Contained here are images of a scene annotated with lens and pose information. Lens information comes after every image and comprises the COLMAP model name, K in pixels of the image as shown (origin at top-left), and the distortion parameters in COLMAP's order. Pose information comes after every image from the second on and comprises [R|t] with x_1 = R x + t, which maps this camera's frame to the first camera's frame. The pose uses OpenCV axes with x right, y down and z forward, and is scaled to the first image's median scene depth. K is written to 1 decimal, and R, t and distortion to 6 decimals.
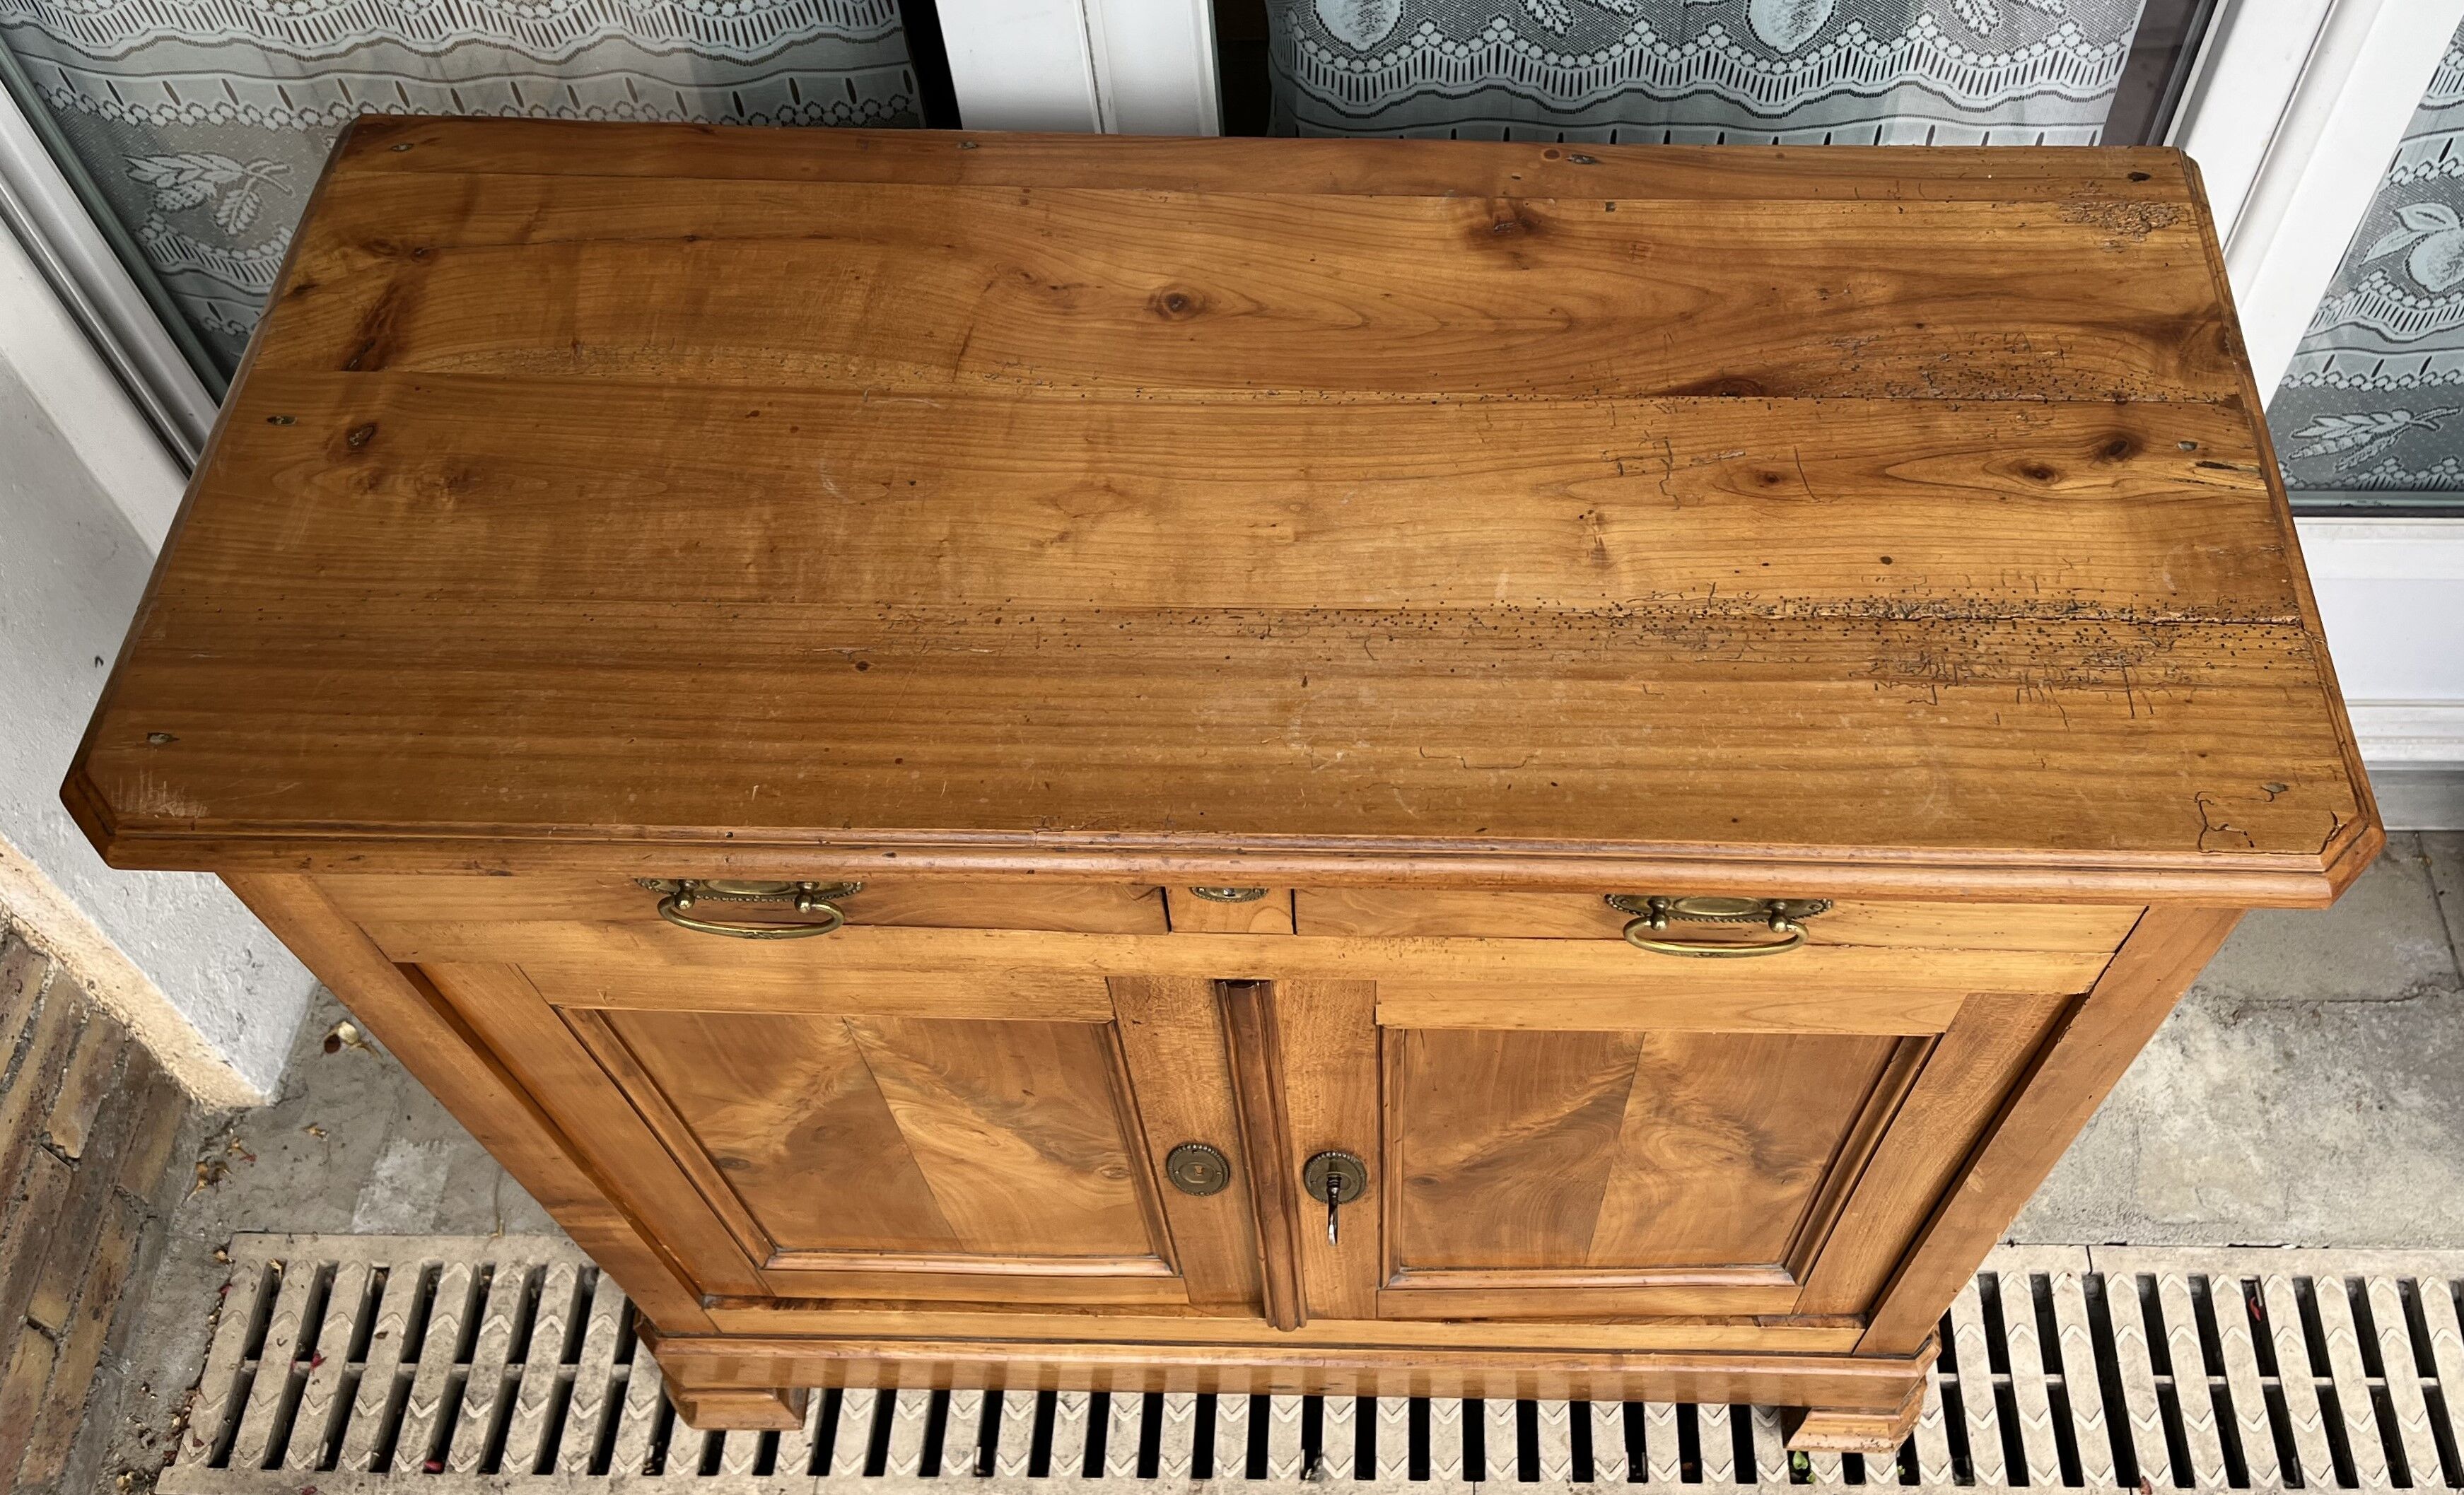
lens RADIAL K [[2116.7, 0, 1403.9], [0, 2116.7, 448.0], [0, 0, 1]] dist [0.032586, -0.026820]
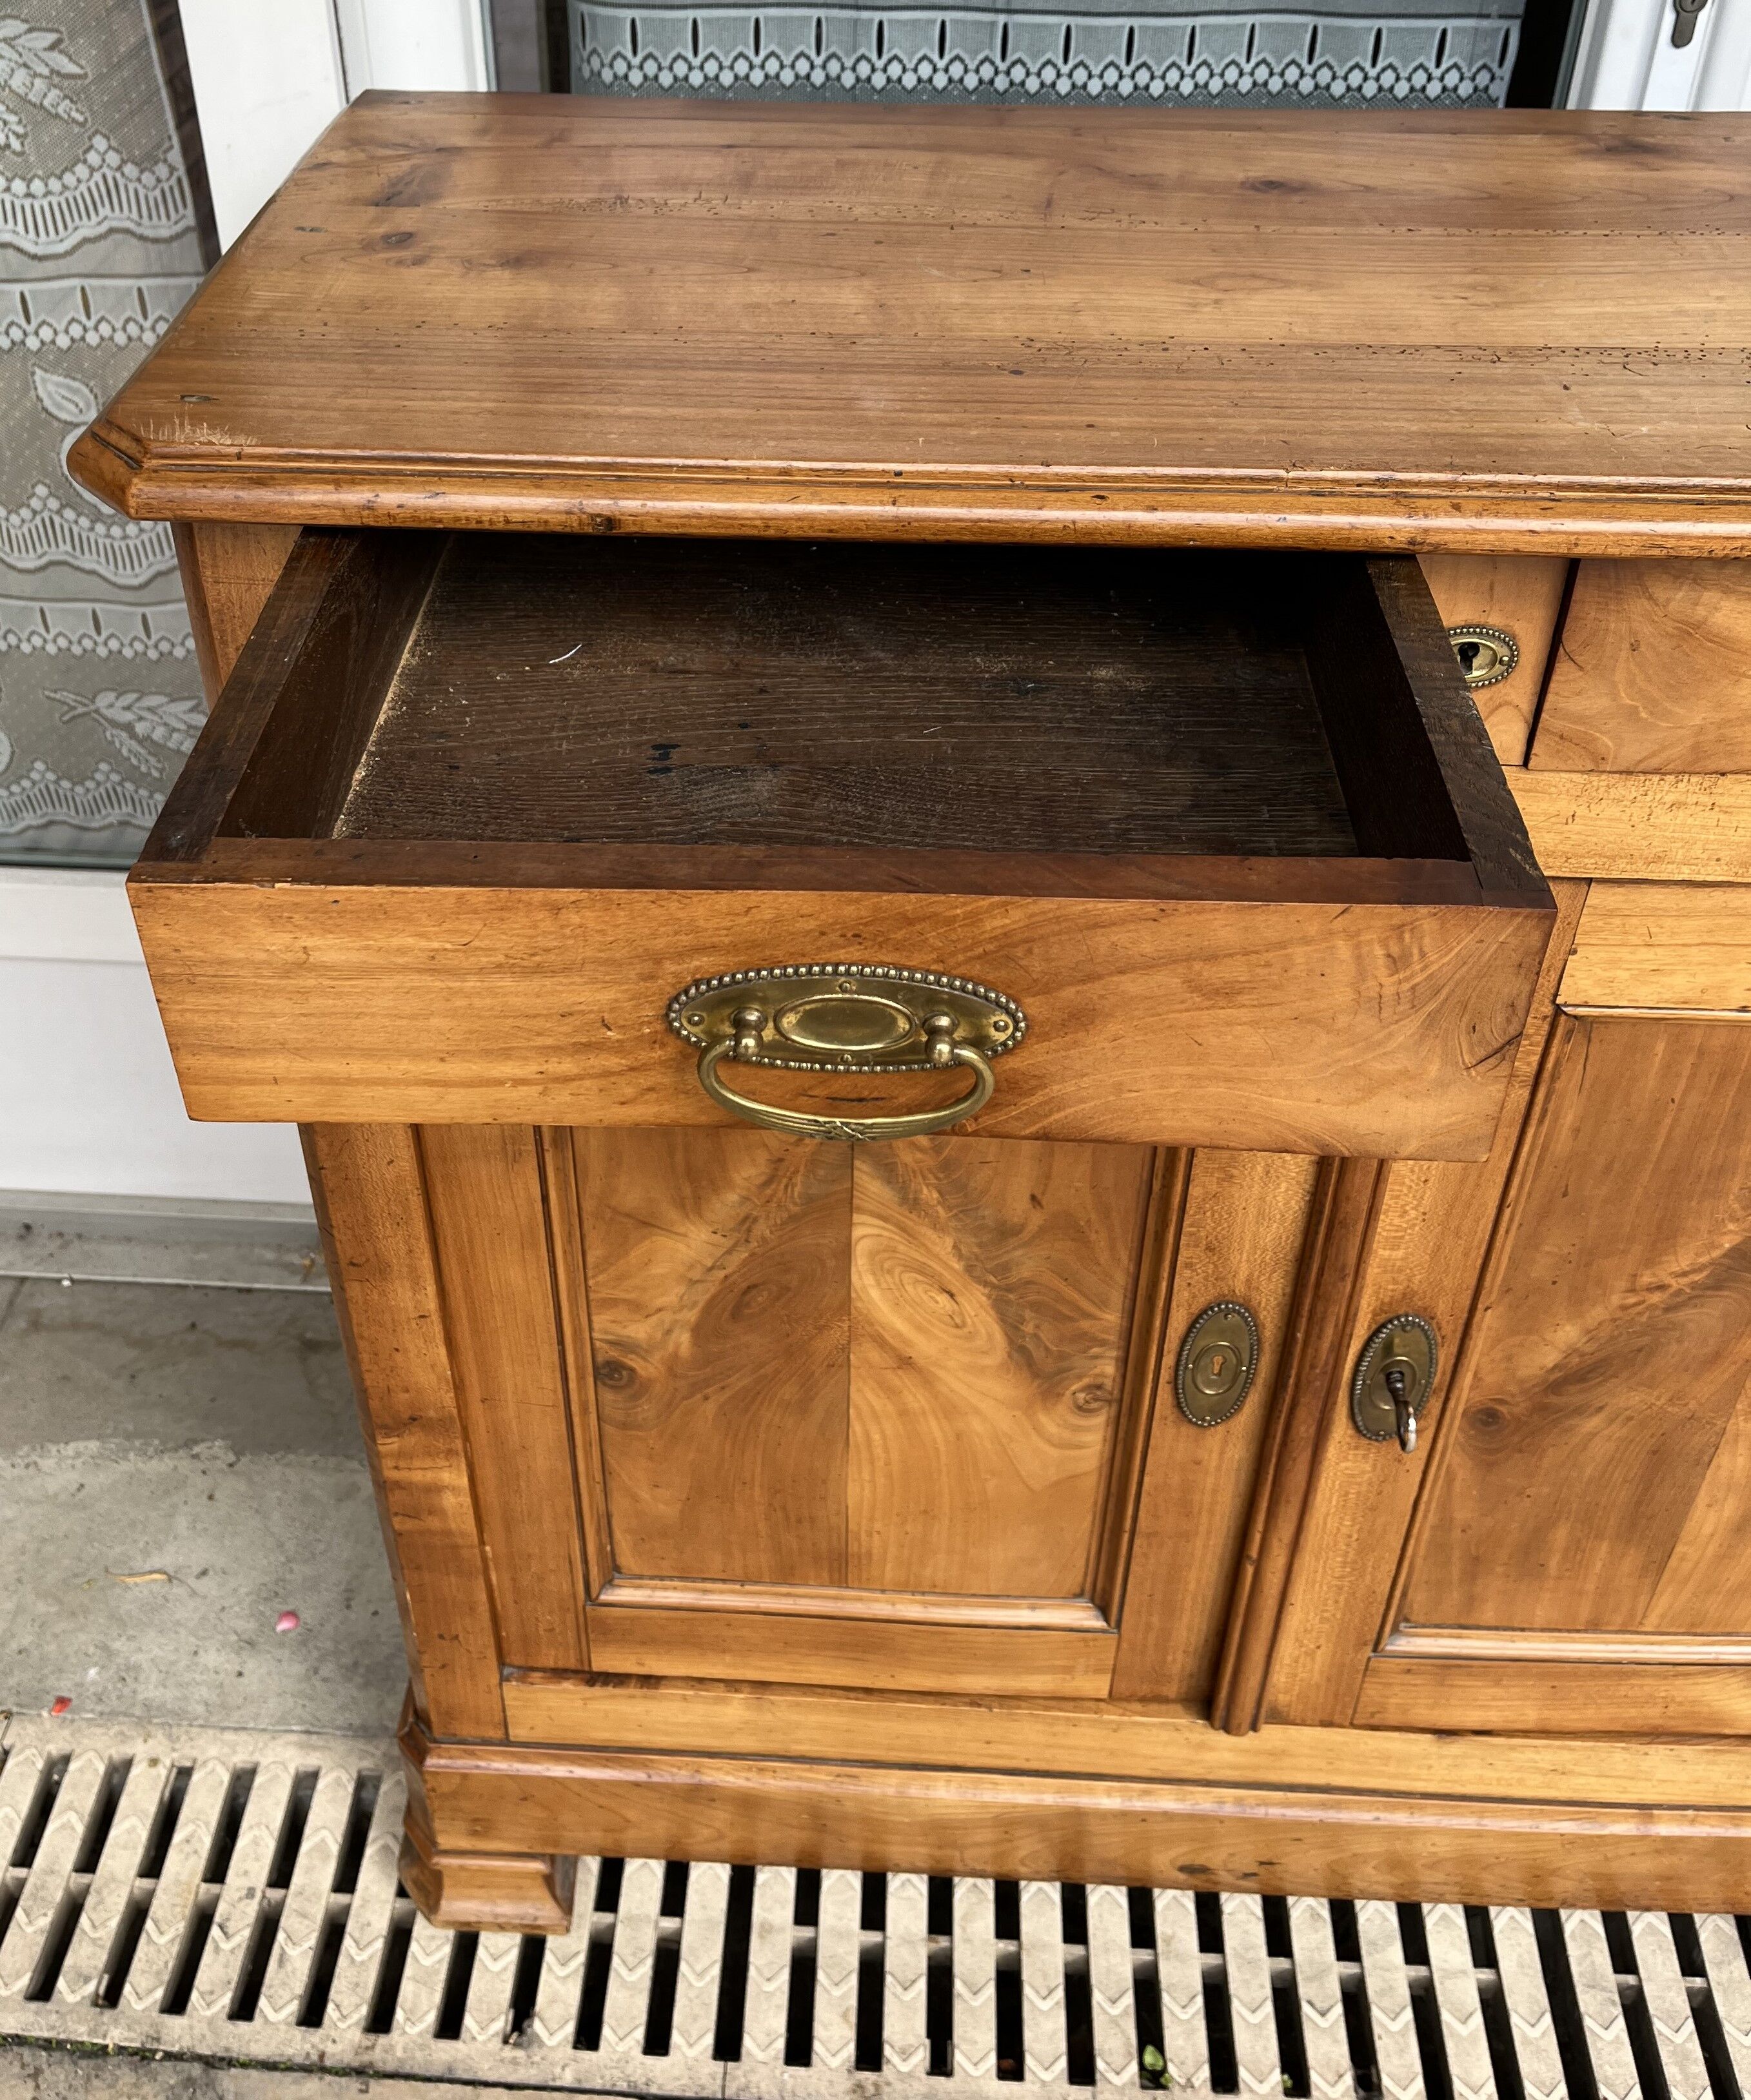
lens RADIAL K [[1928.5, 0, 794.7], [0, 1928.5, 810.9], [0, 0, 1]] dist [0.015086, 0.000000]
pose [[0.998961, 0.014390, -0.043247, -0.237920], [-0.026844, 0.952578, -0.303108, 0.385192], [0.036835, 0.303954, 0.951974, 0.258201]]
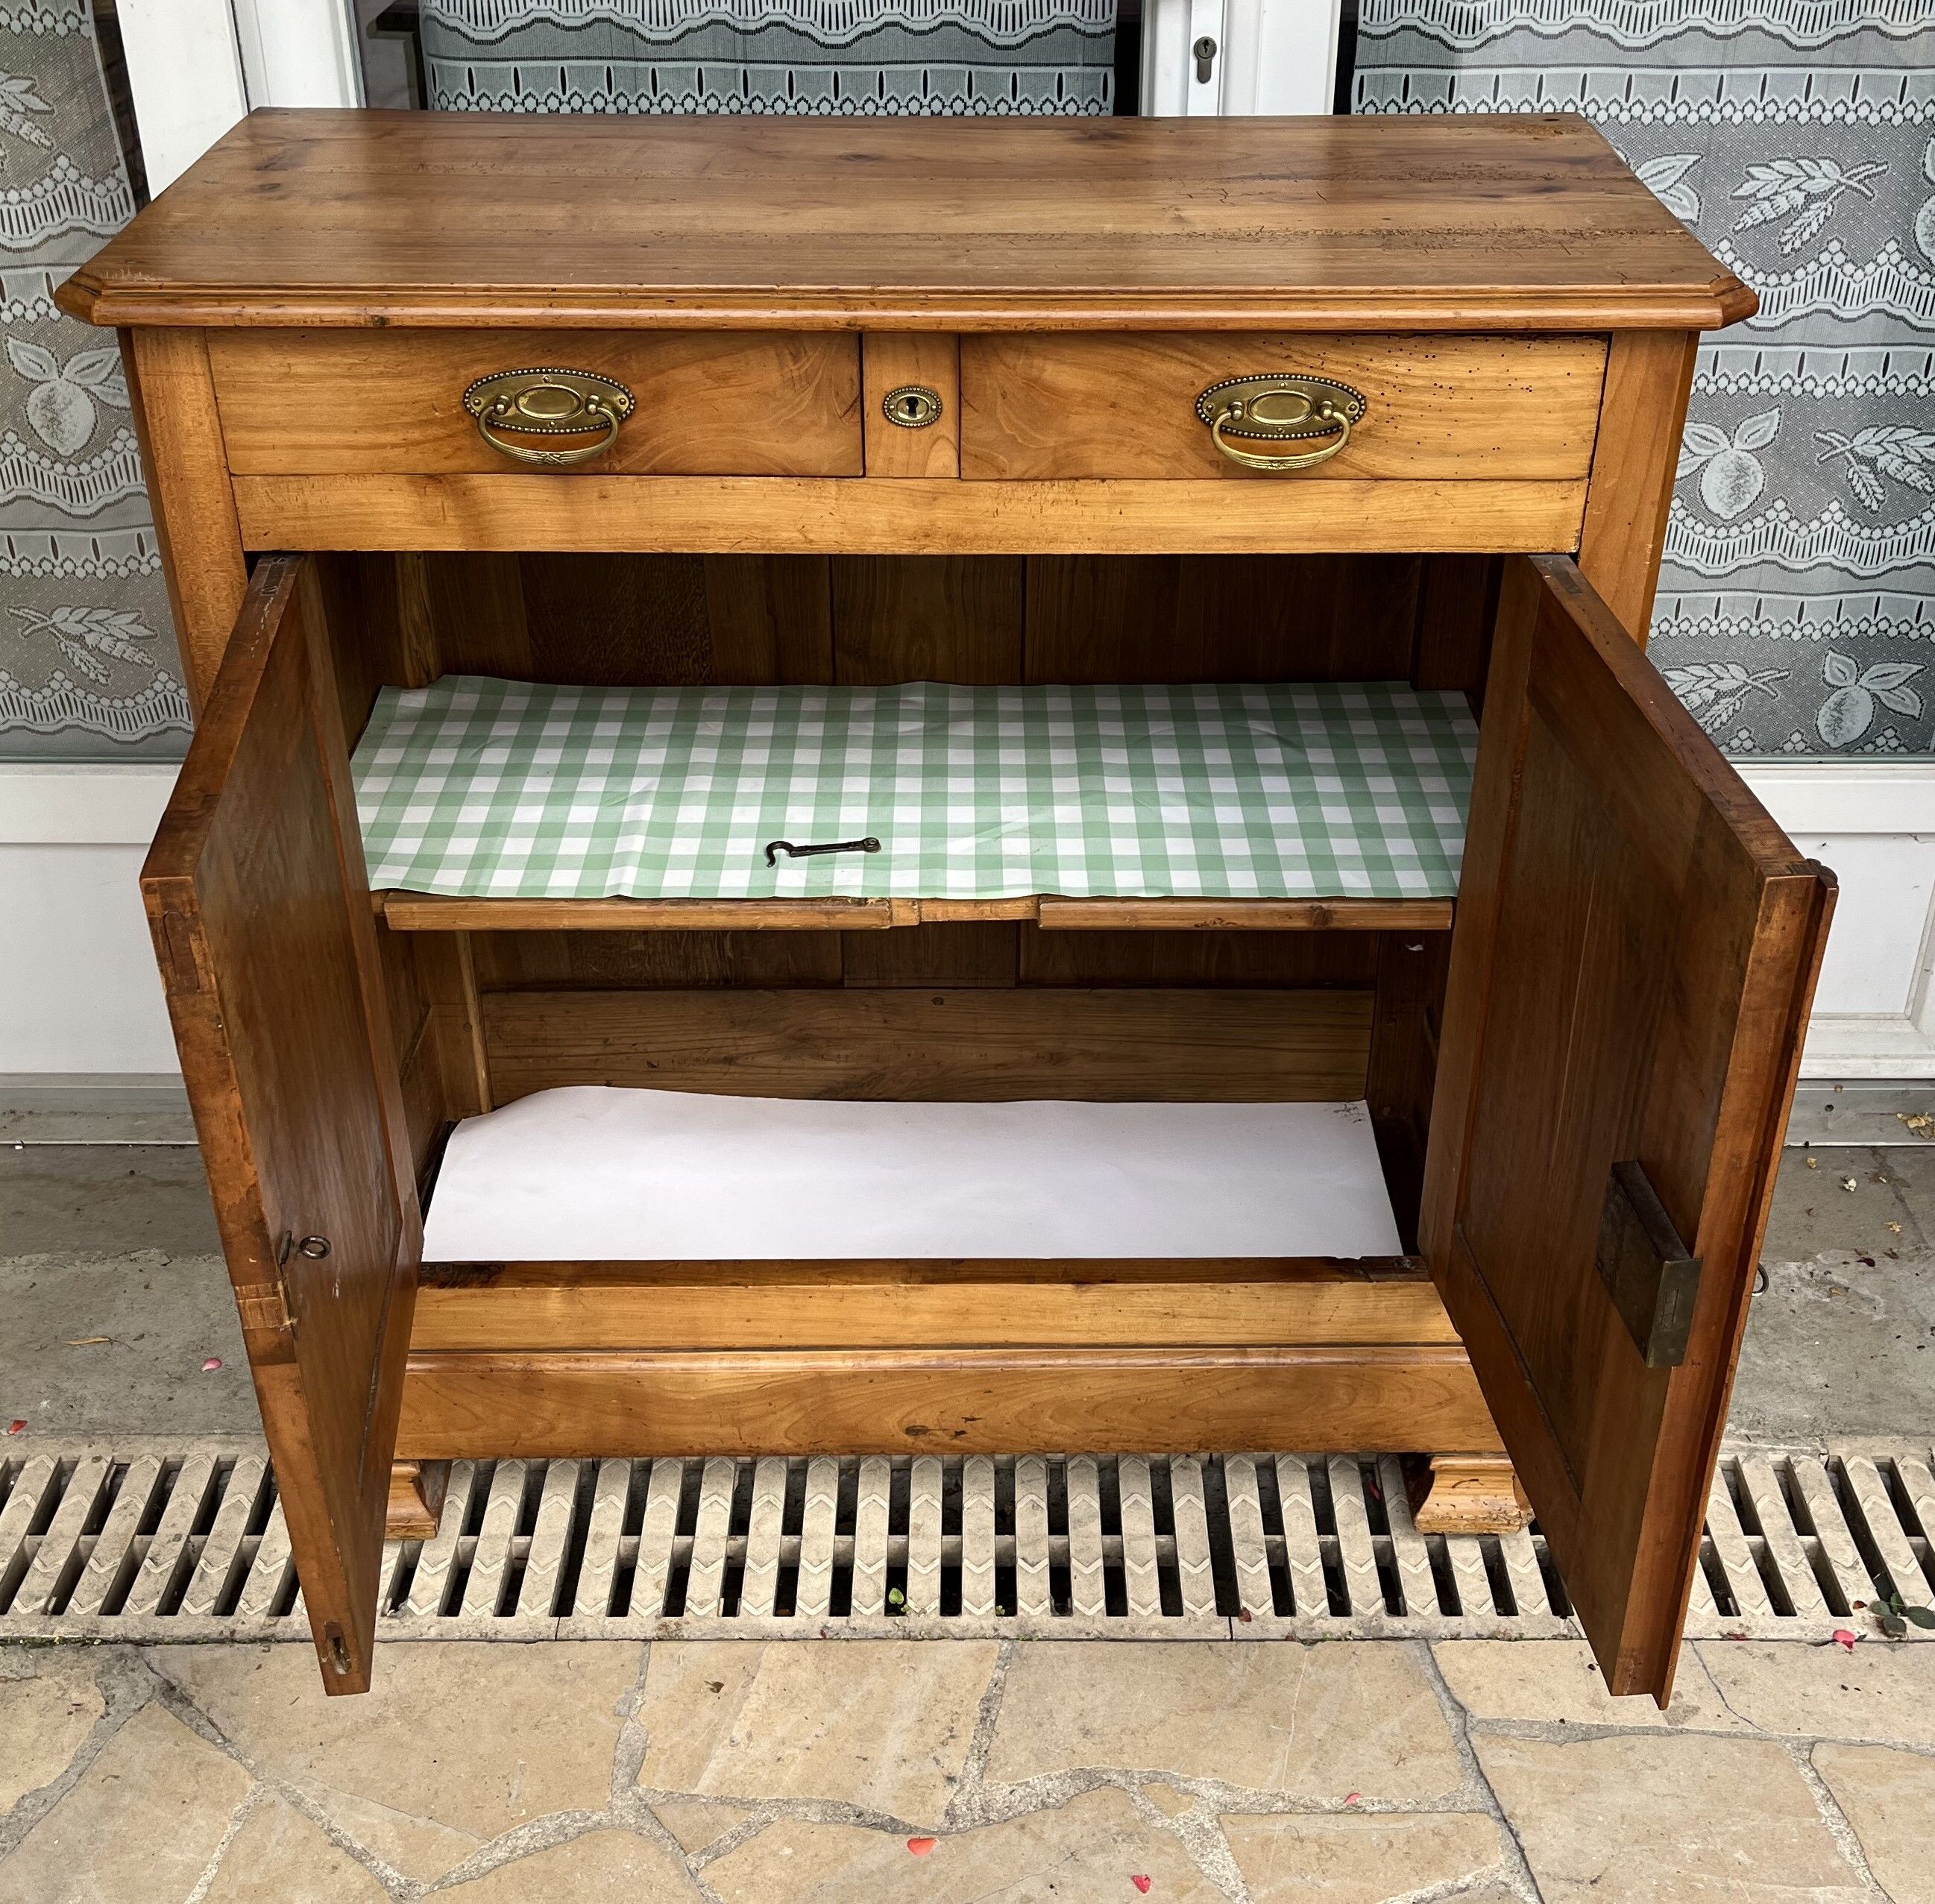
lens RADIAL K [[2205.0, 0, 999.6], [0, 2205.0, 791.4], [0, 0, 1]] dist [0.024253, 0.000000]
pose [[0.999536, -0.016630, 0.025515, -0.053074], [0.025417, 0.917027, -0.398013, 0.774594], [-0.016779, 0.398477, 0.917025, -0.132773]]
